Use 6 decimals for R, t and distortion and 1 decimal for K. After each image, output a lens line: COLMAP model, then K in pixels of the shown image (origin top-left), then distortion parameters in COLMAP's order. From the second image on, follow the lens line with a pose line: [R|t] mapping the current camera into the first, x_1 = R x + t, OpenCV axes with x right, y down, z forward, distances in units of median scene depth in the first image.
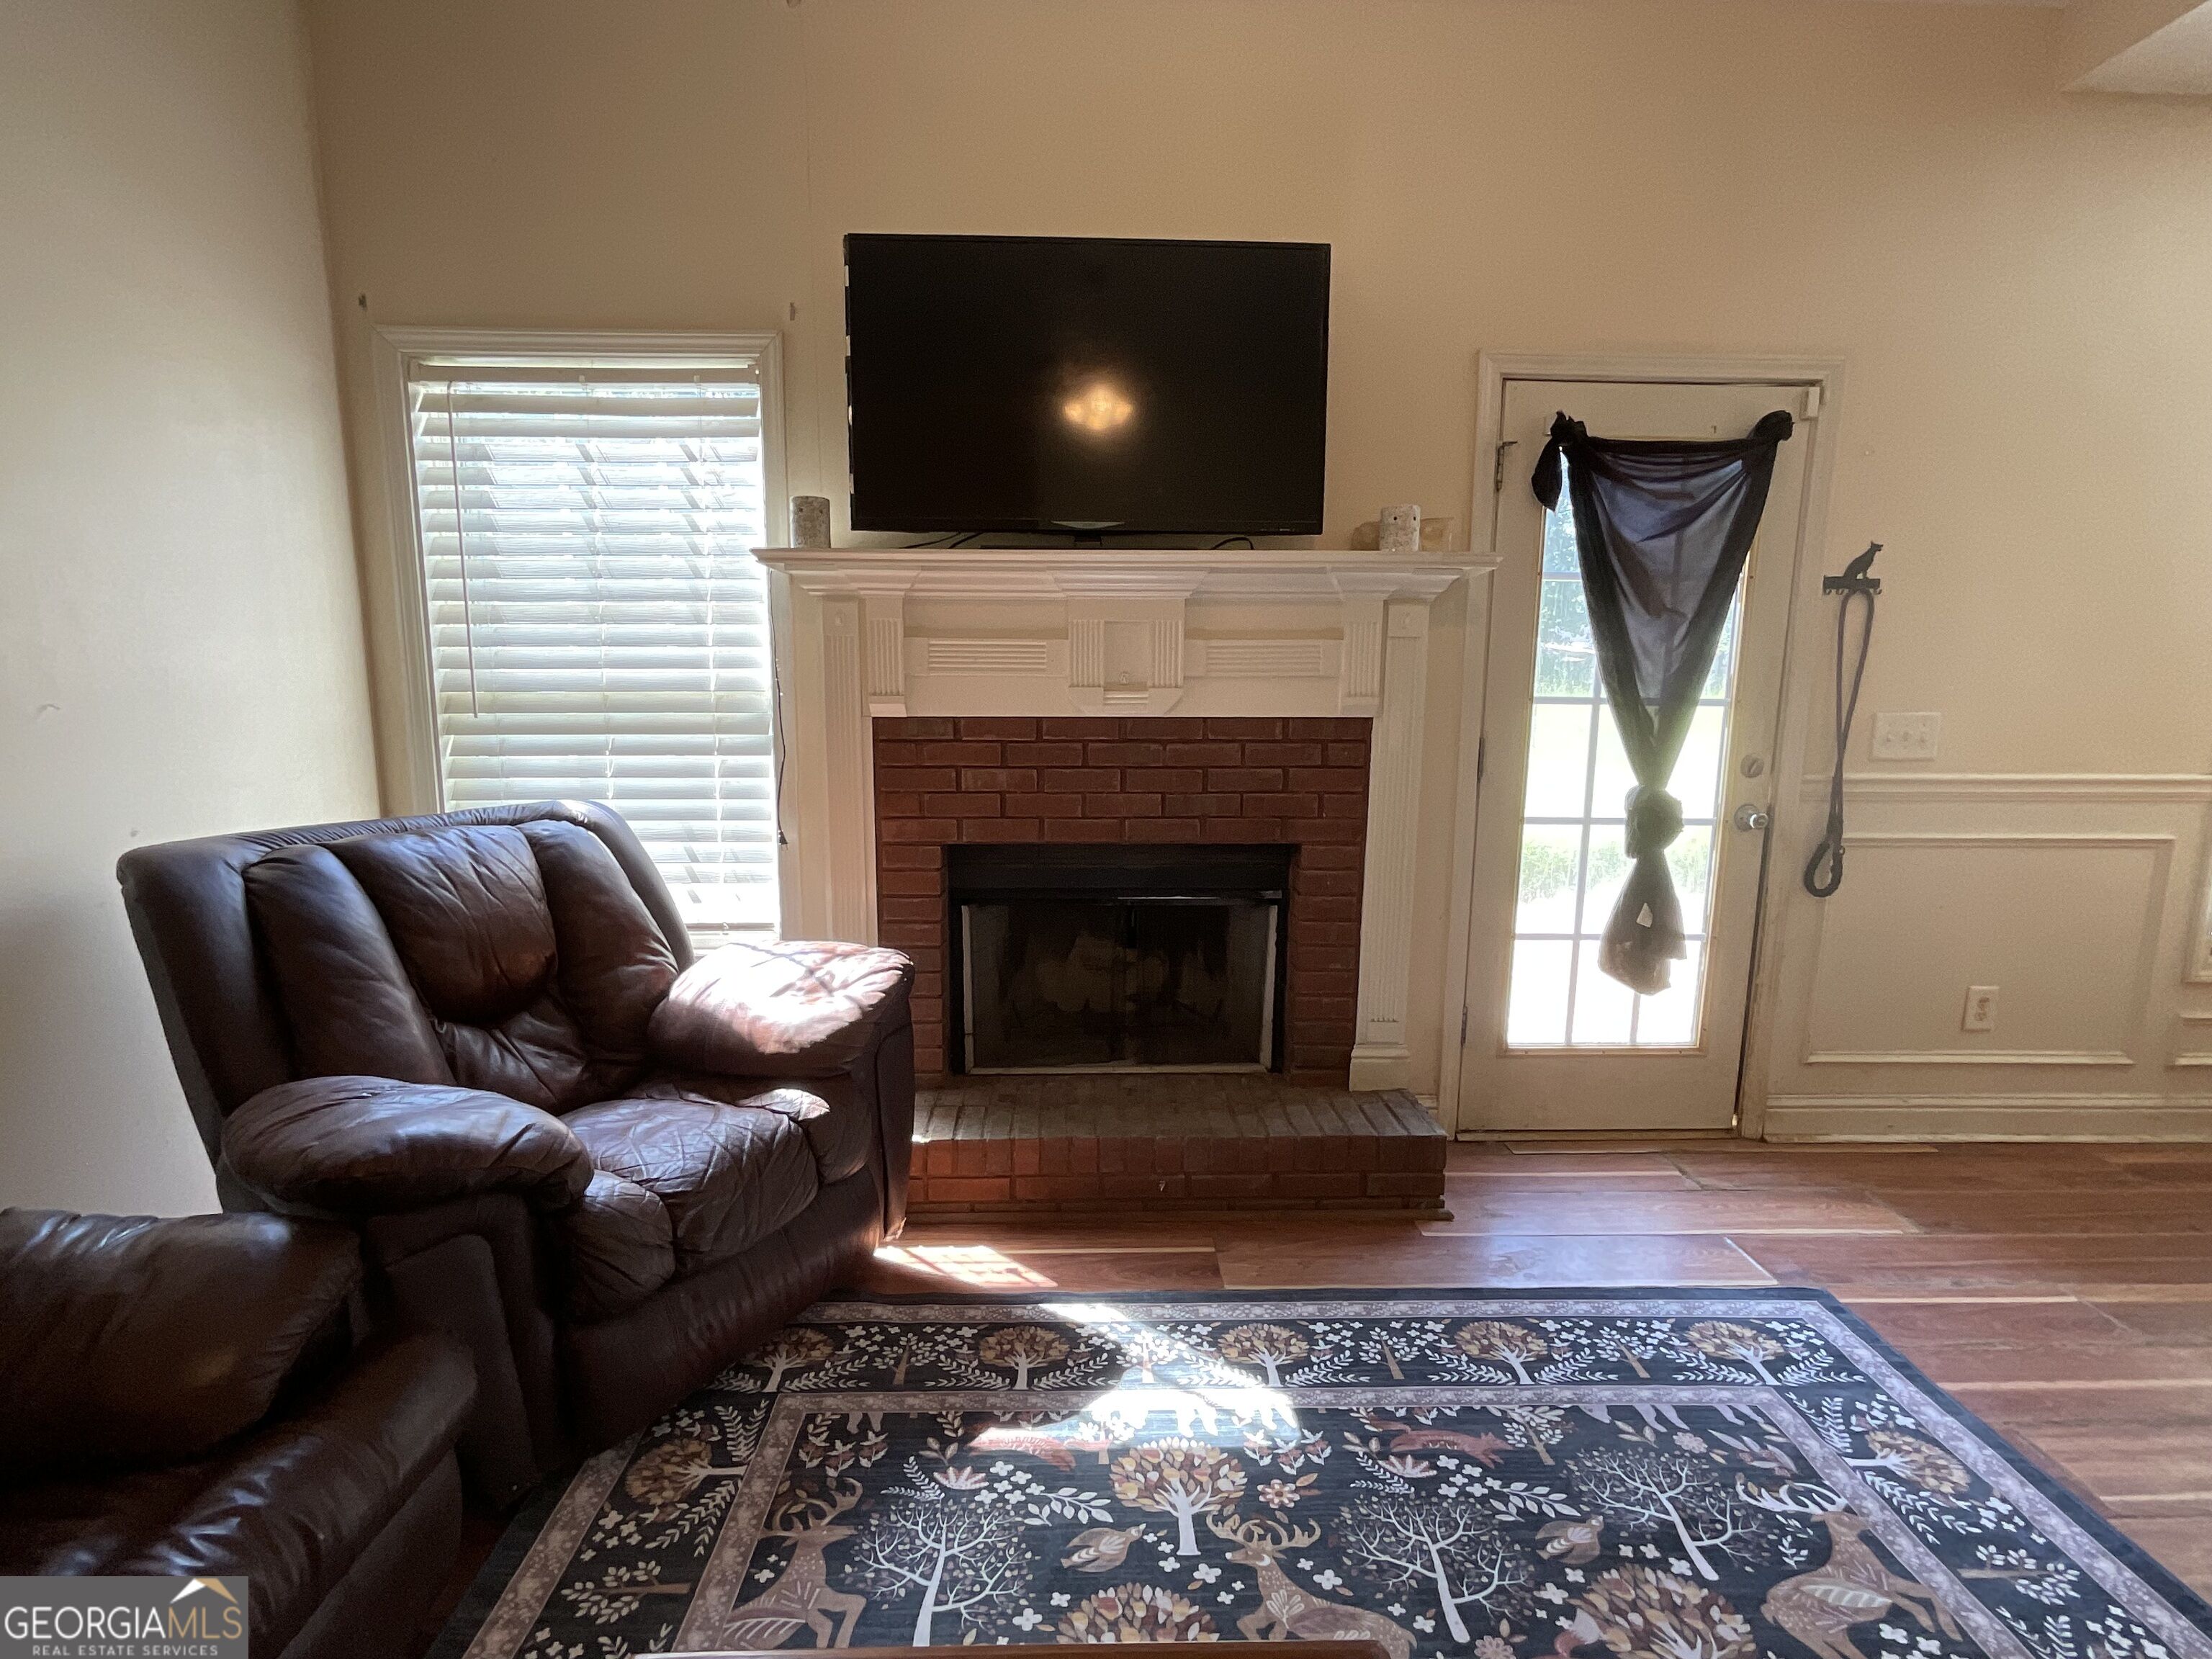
lens RADIAL K [[1007.0, 0, 1109.4], [0, 1007.0, 822.7], [0, 0, 1]] dist [0.004352, 0.001484]
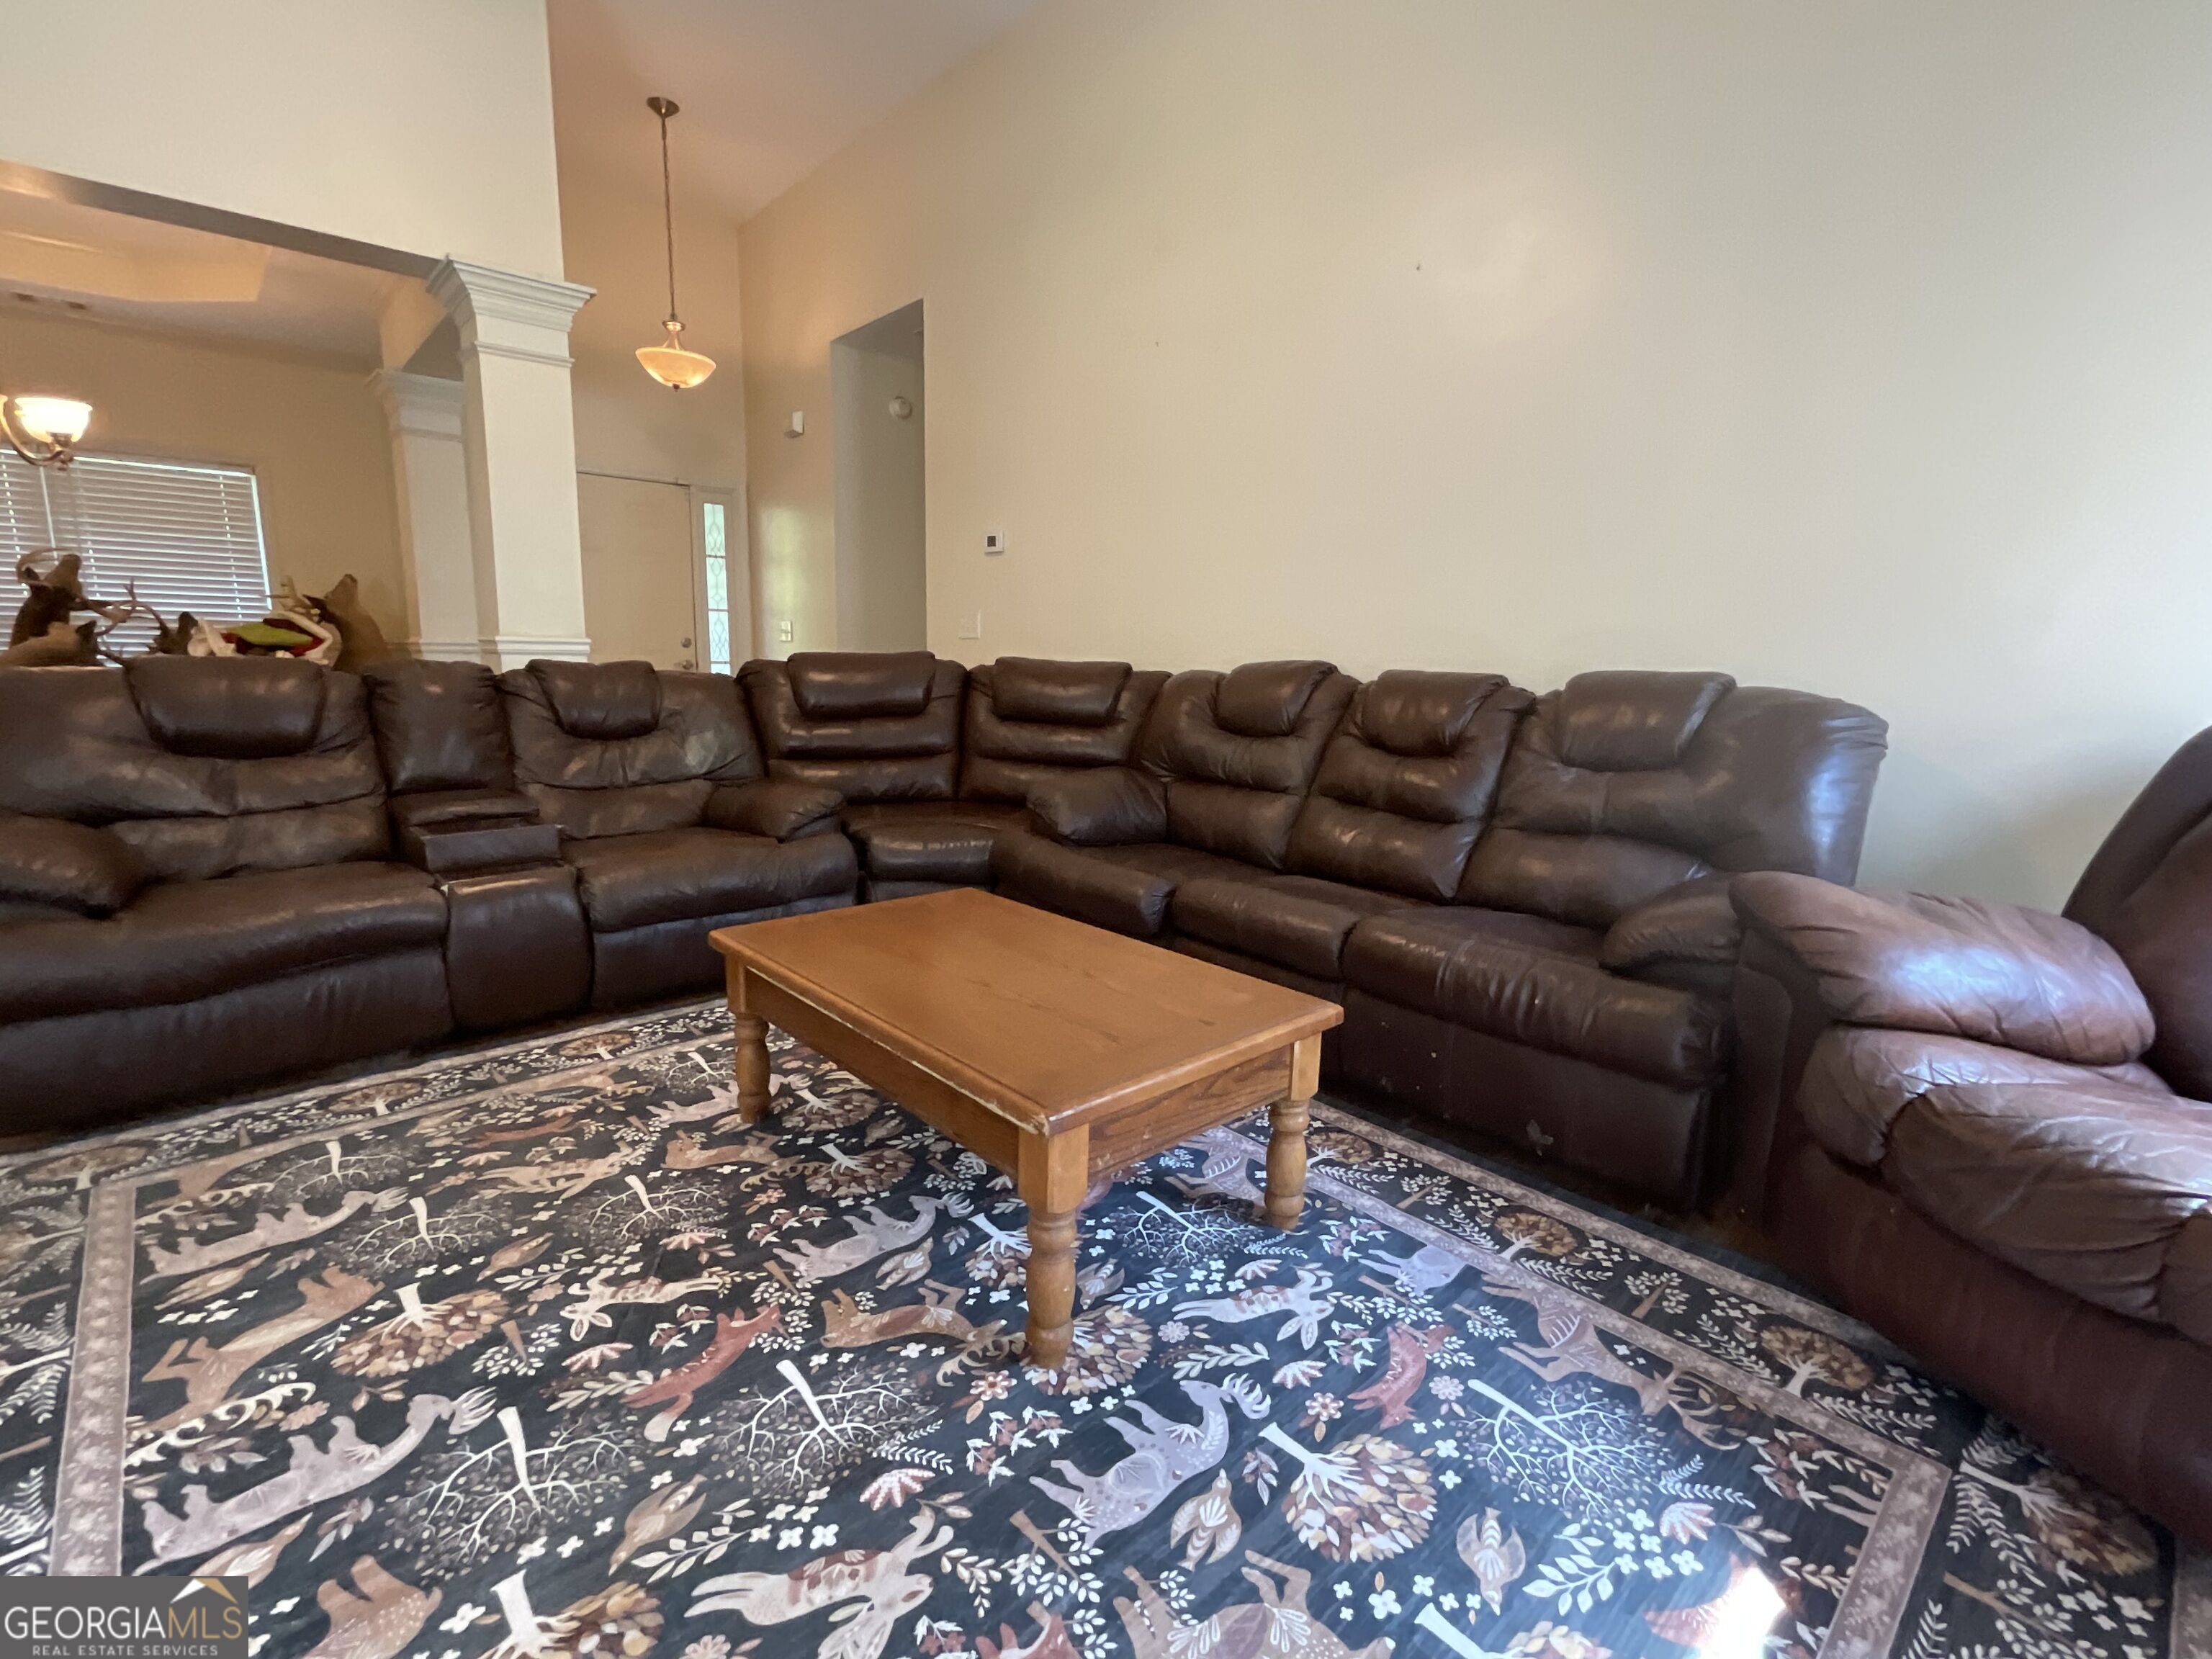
lens RADIAL K [[1007.0, 0, 1101.0], [0, 1007.0, 832.2], [0, 0, 1]] dist [0.004352, 0.001484]
pose [[-0.760038, 0.085737, -0.644198, 0.411635], [-0.120279, 0.955576, 0.269087, 0.006647], [0.638651, 0.281999, -0.715962, 0.733974]]
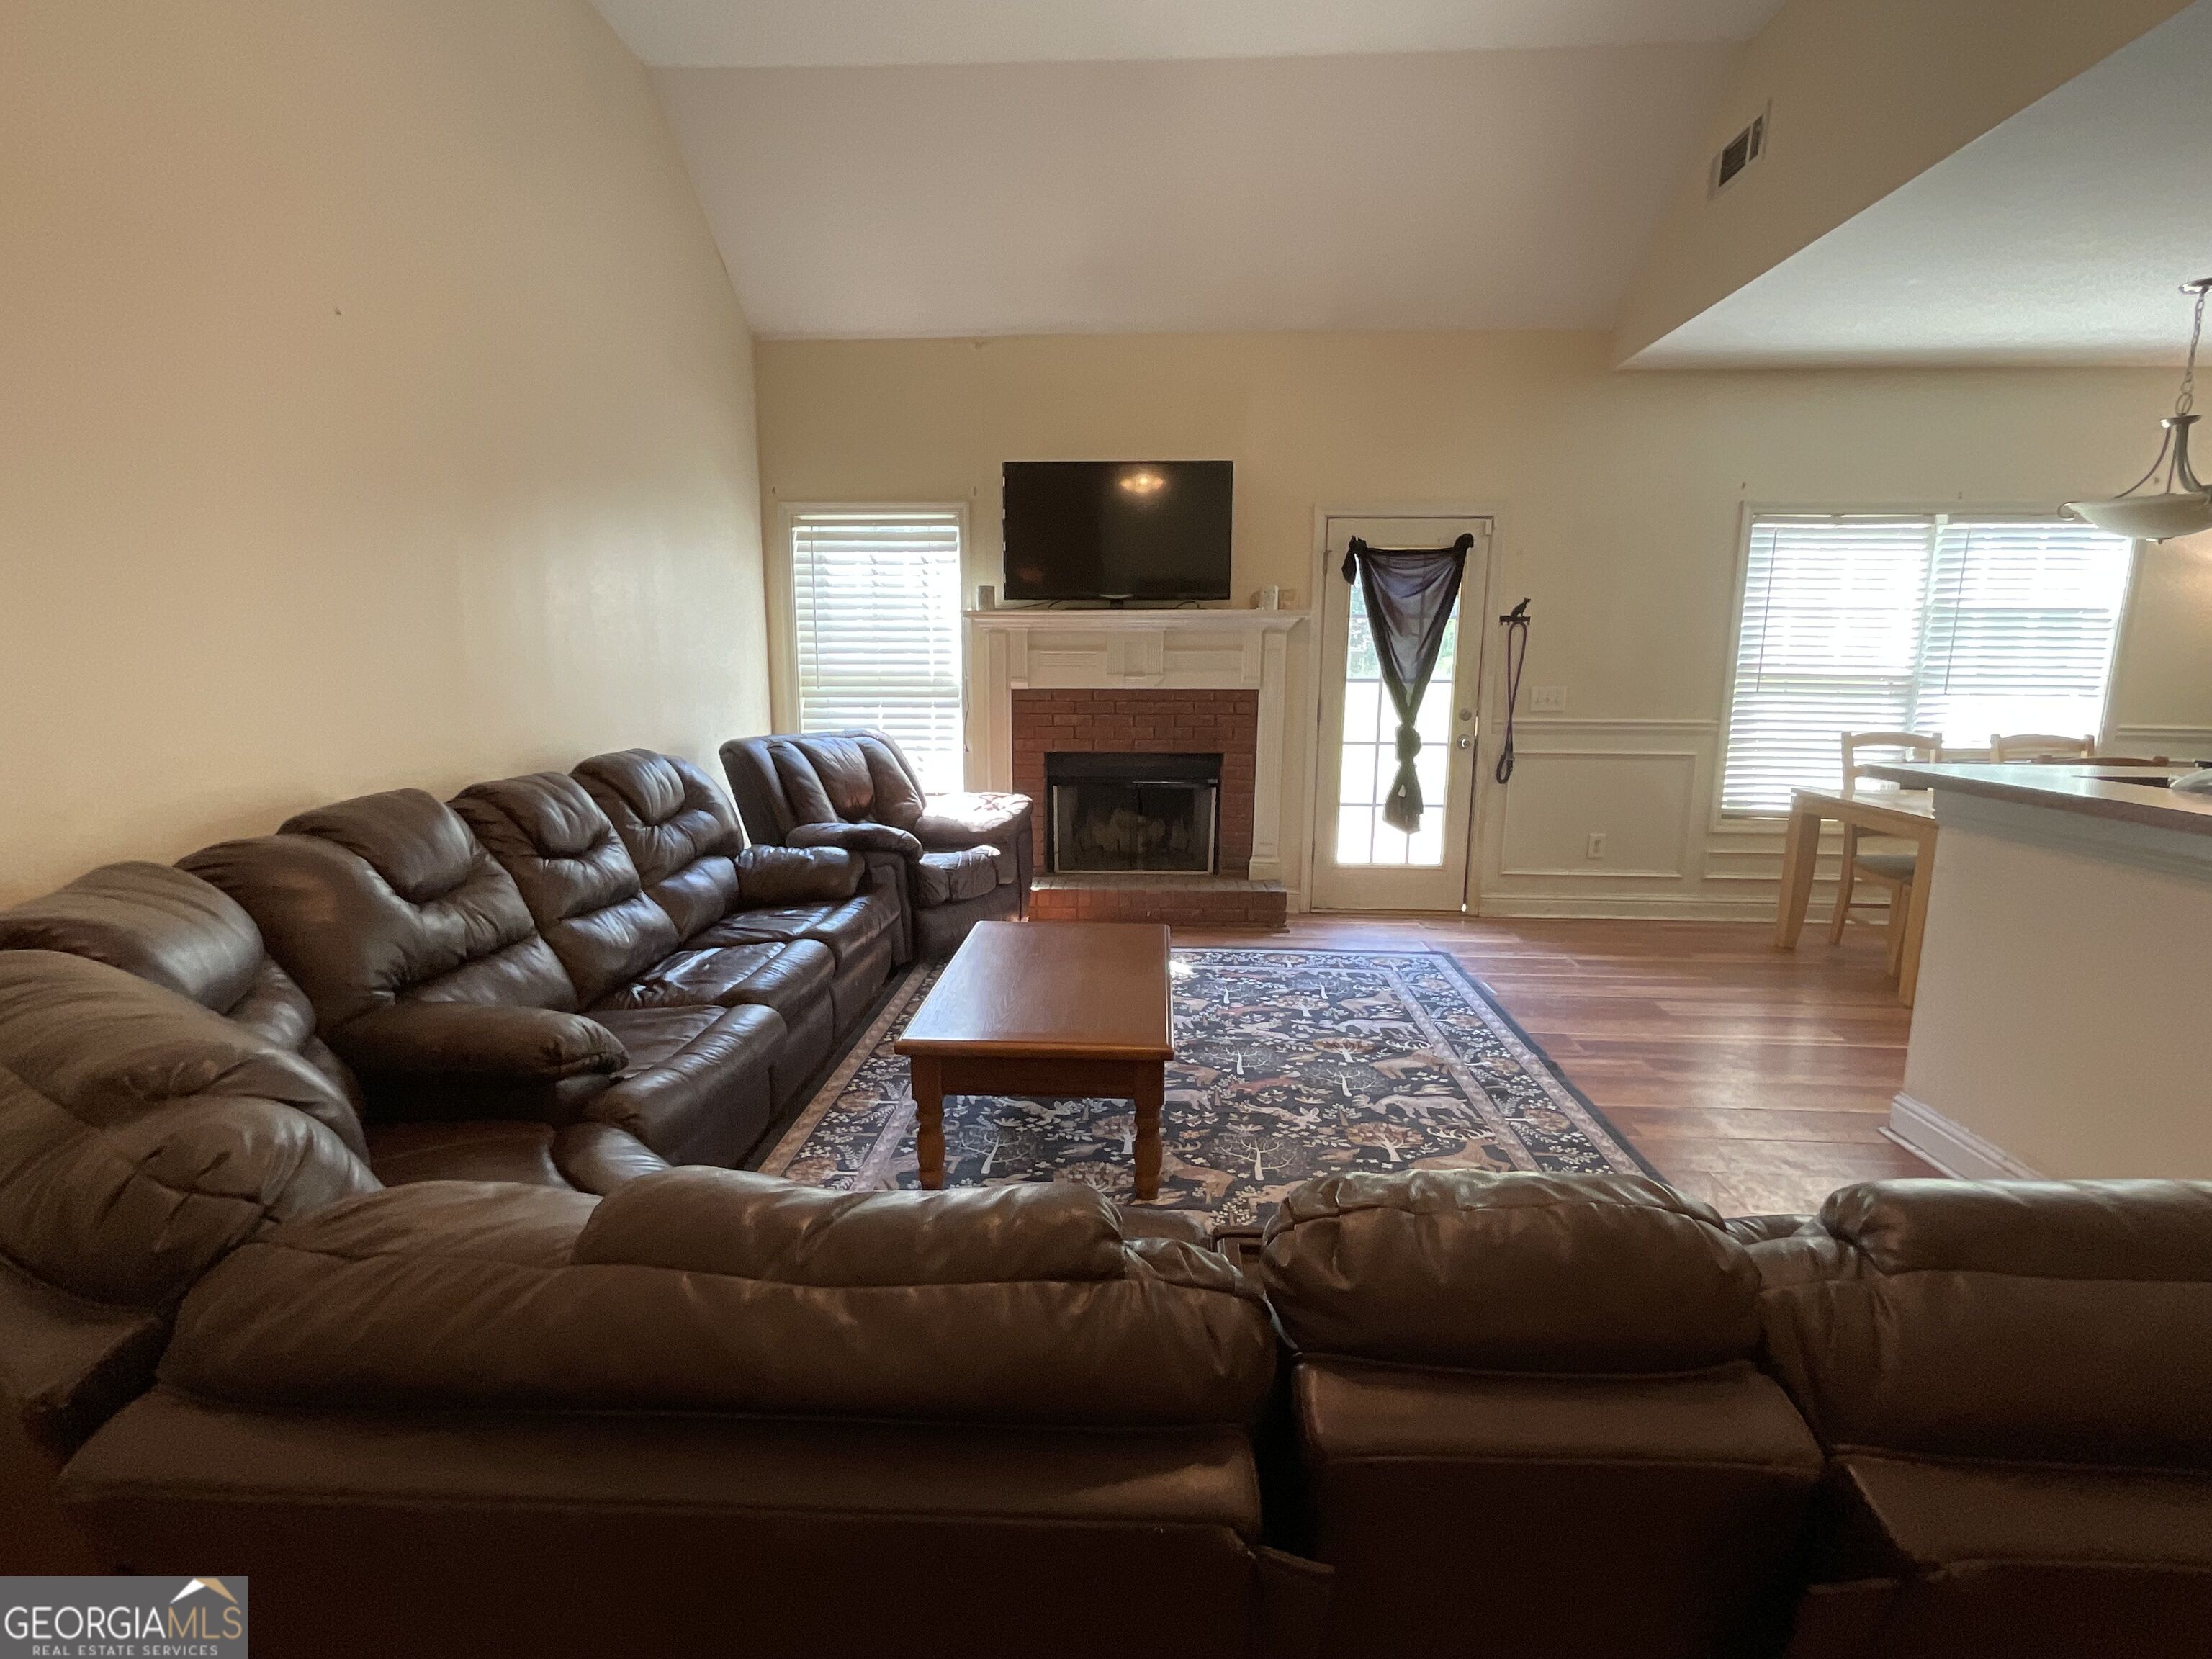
lens RADIAL K [[1007.0, 0, 1107.4], [0, 1007.0, 831.5], [0, 0, 1]] dist [0.004352, 0.001484]
pose [[0.996804, 0.010706, -0.079161, 0.125997], [-0.008632, 0.999612, 0.026491, 0.131152], [0.079414, -0.025723, 0.996510, -1.049947]]
